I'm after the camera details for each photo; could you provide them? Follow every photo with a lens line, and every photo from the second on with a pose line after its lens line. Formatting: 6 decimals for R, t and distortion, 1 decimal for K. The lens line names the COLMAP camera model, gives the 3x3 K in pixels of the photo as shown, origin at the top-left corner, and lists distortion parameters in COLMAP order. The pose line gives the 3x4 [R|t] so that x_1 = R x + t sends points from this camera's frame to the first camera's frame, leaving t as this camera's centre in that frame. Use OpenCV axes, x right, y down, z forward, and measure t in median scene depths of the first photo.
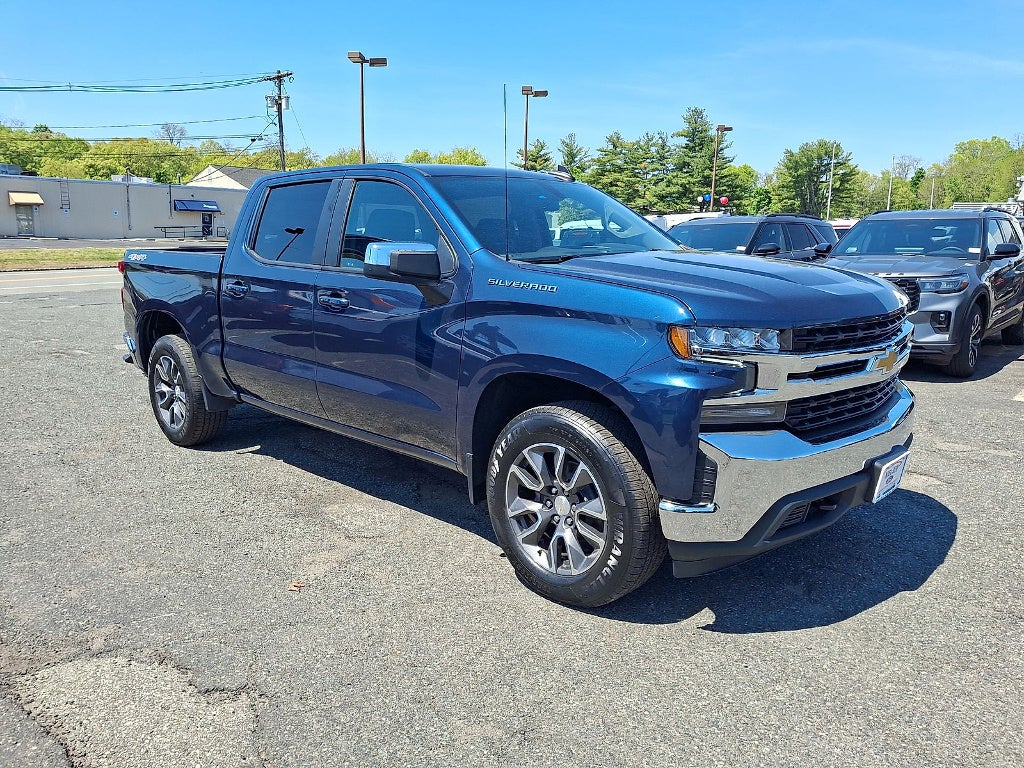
lens RADIAL K [[777.1, 0, 500.6], [0, 777.1, 369.7], [0, 0, 1]] dist [-0.003236, 0.002628]
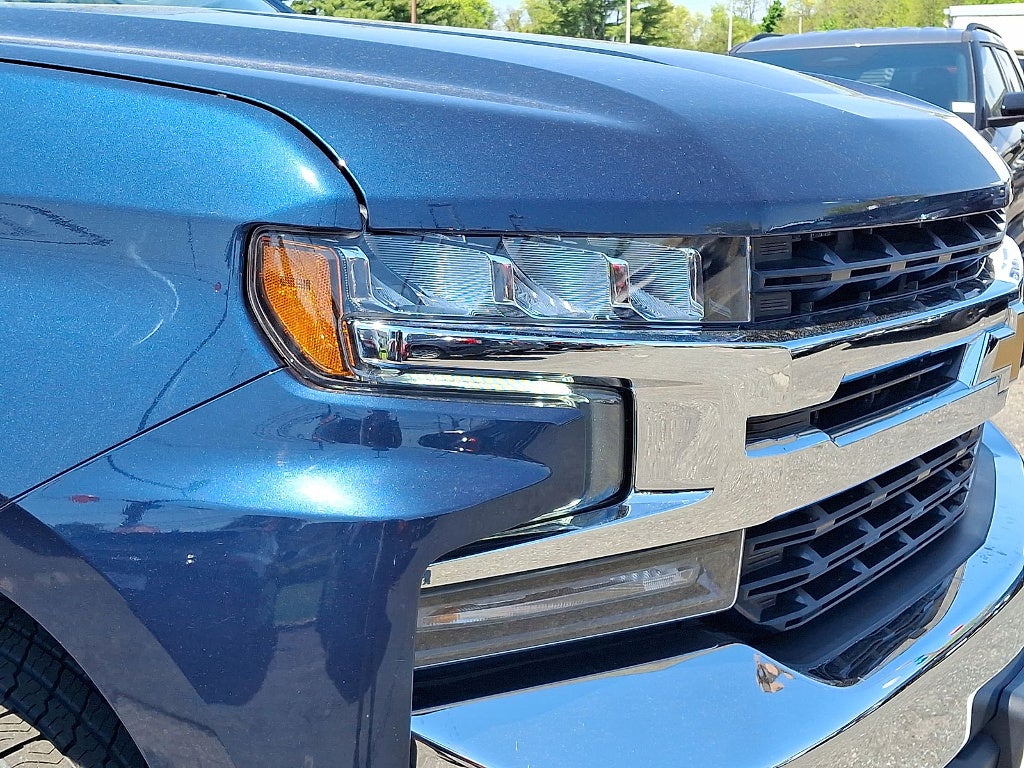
lens RADIAL K [[771.9, 0, 506.6], [0, 771.9, 368.1], [0, 0, 1]] dist [0.000704, -0.002274]
pose [[0.930096, -0.055760, 0.363060, 0.204797], [0.058667, 0.998273, 0.003025, -0.015773], [-0.362602, 0.018486, 0.931761, 0.777814]]
